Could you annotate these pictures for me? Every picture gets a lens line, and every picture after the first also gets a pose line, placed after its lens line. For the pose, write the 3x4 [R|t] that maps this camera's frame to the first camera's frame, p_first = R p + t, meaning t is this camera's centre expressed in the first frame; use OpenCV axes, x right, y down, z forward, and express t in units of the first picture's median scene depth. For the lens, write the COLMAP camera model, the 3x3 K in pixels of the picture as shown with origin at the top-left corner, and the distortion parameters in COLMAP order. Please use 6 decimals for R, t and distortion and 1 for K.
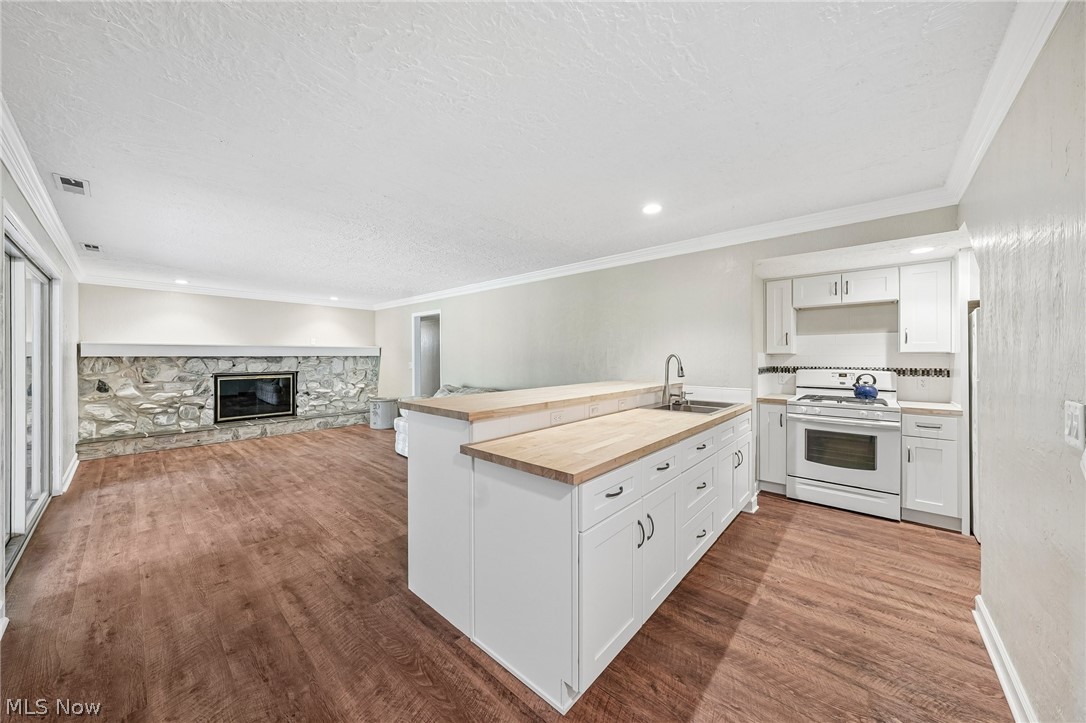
lens RADIAL K [[368.4, 0, 542.4], [0, 368.4, 357.0], [0, 0, 1]] dist [-0.006401, 0.001026]
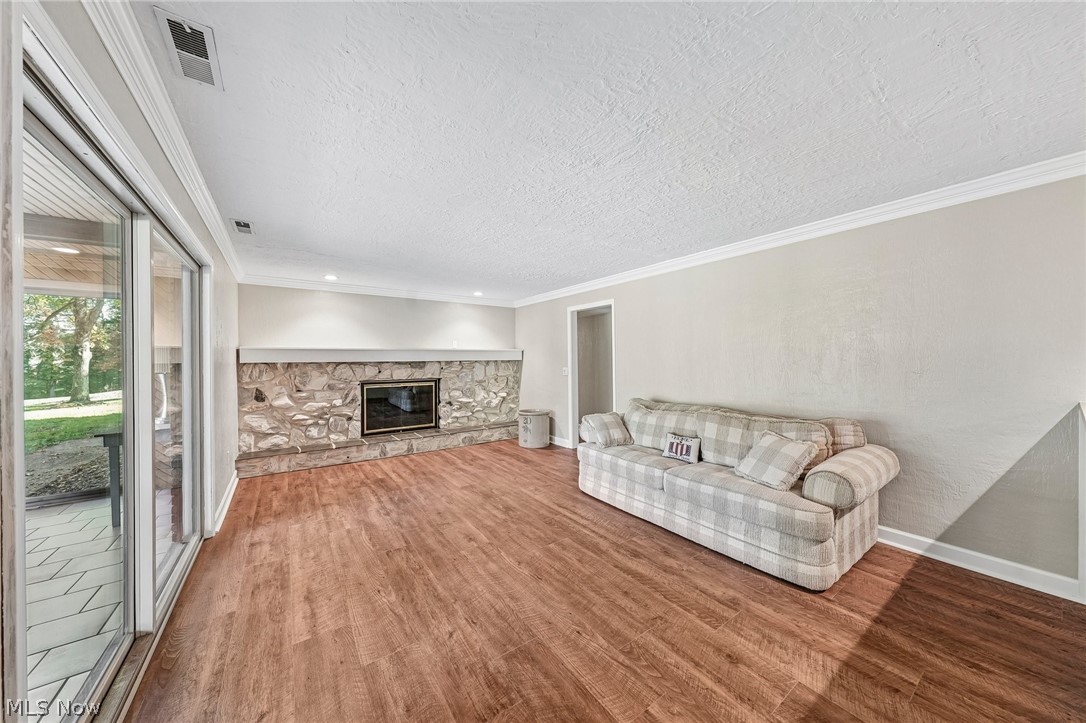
lens RADIAL K [[368.4, 0, 544.7], [0, 368.4, 361.7], [0, 0, 1]] dist [-0.006401, 0.001026]
pose [[0.973407, -0.007288, -0.228966, -0.345900], [0.007718, 0.999970, 0.000983, 0.000821], [0.228951, -0.002723, 0.973434, 0.313599]]
